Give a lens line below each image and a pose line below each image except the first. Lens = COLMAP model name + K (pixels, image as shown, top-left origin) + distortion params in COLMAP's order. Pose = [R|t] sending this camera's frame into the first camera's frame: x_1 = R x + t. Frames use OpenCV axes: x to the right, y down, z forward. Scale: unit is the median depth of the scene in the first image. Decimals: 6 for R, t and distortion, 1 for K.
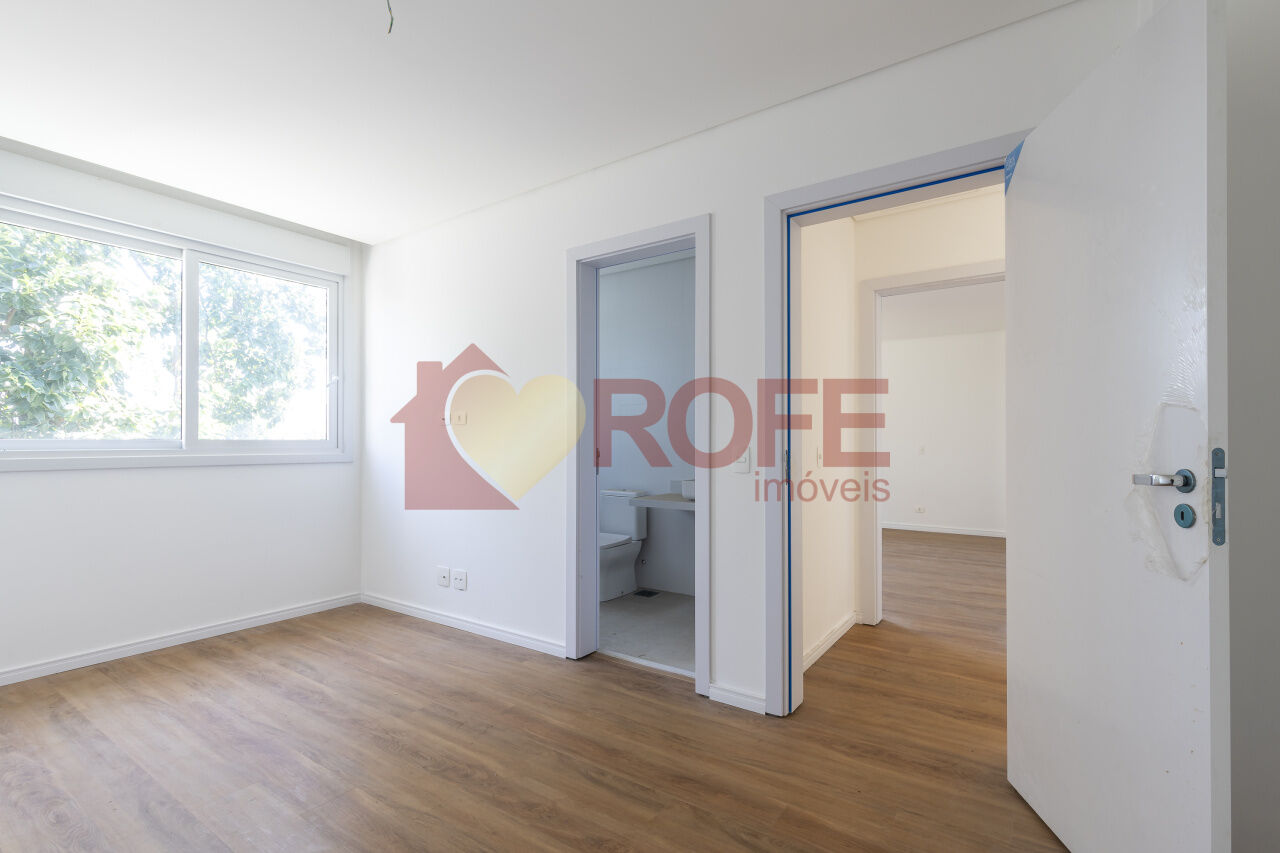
lens RADIAL K [[580.4, 0, 638.8], [0, 580.4, 436.9], [0, 0, 1]] dist [0.000889, 0.000021]
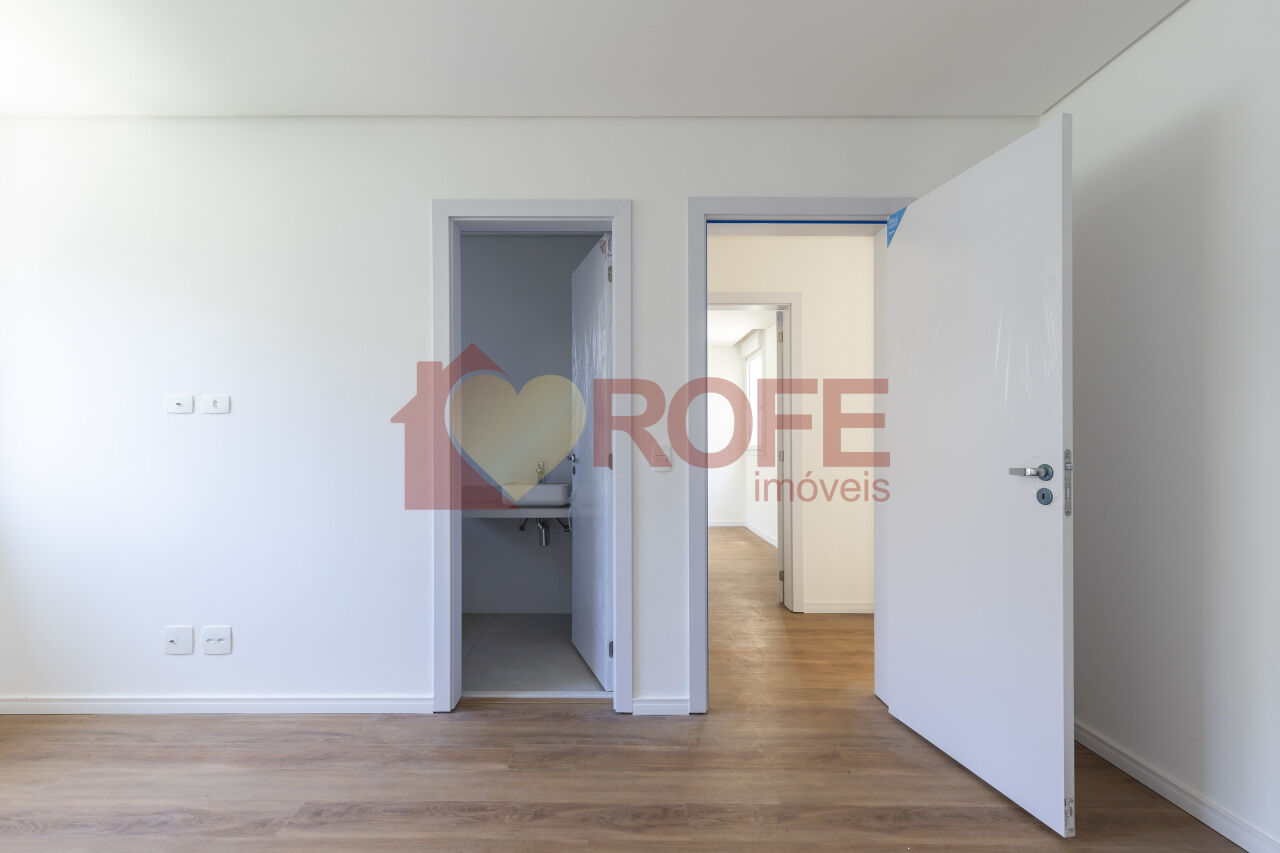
lens RADIAL K [[599.8, 0, 605.2], [0, 599.8, 441.5], [0, 0, 1]] dist [0.004163, 0.000384]
pose [[0.824754, 0.007272, 0.565445, -0.481334], [-0.011460, 0.999927, 0.003856, 0.003585], [-0.565376, -0.009661, 0.824777, 0.226356]]
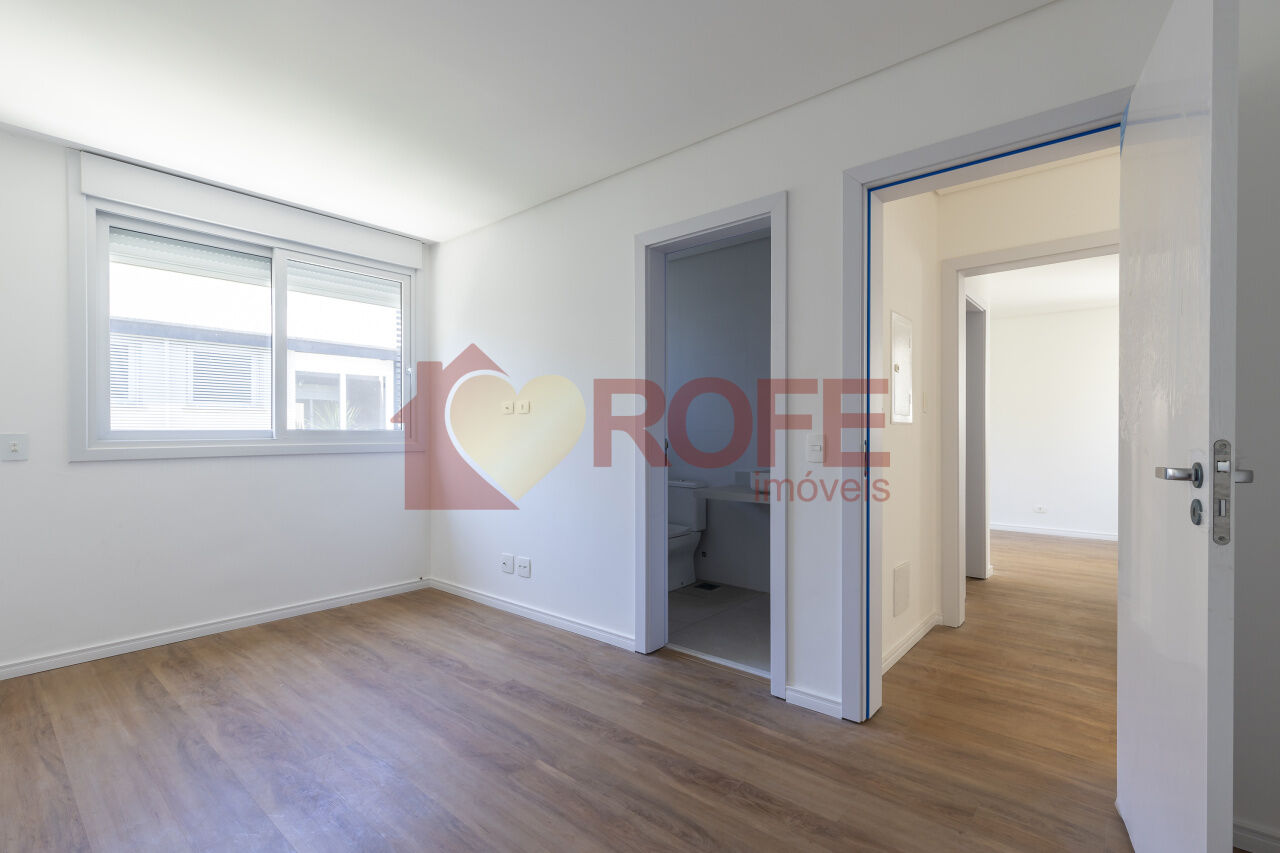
lens RADIAL K [[581.0, 0, 625.1], [0, 581.0, 432.8], [0, 0, 1]] dist [0.002310, -0.000101]
pose [[0.993894, 0.002315, -0.110311, -0.030124], [-0.001121, 0.999940, 0.010883, -0.000045], [0.110330, -0.010693, 0.993838, 0.021344]]
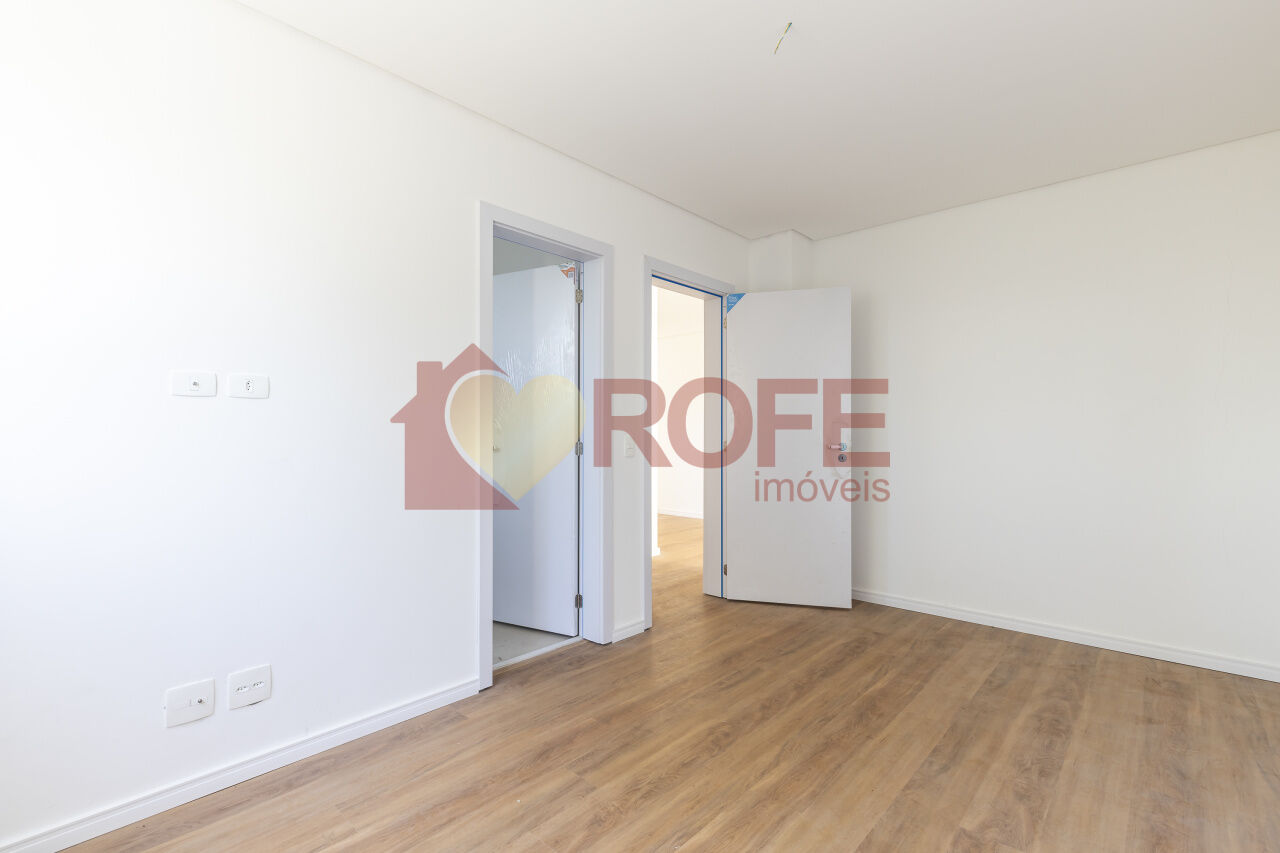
lens RADIAL K [[580.4, 0, 638.8], [0, 580.4, 436.9], [0, 0, 1]] dist [0.000889, 0.000021]
pose [[0.142145, -0.002522, 0.989843, -1.121579], [-0.009422, 0.999948, 0.003901, 0.010825], [-0.989801, -0.009881, 0.142114, 0.803625]]
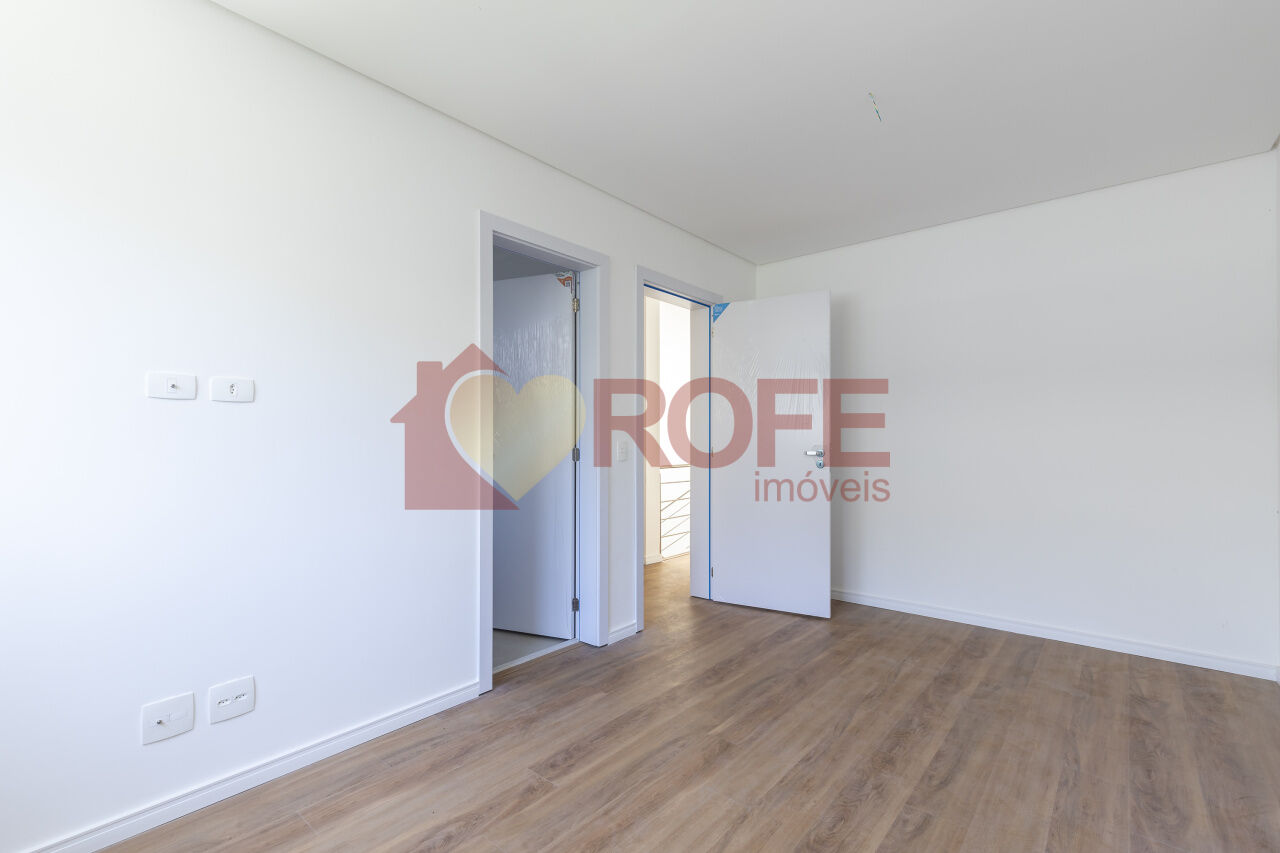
lens RADIAL K [[595.1, 0, 654.2], [0, 595.1, 425.9], [0, 0, 1]] dist [0.001110, 0.000607]
pose [[0.063047, 0.024183, 0.997718, -1.194295], [-0.011434, 0.999658, -0.023507, 0.010738], [-0.997945, -0.009925, 0.063302, 0.851424]]
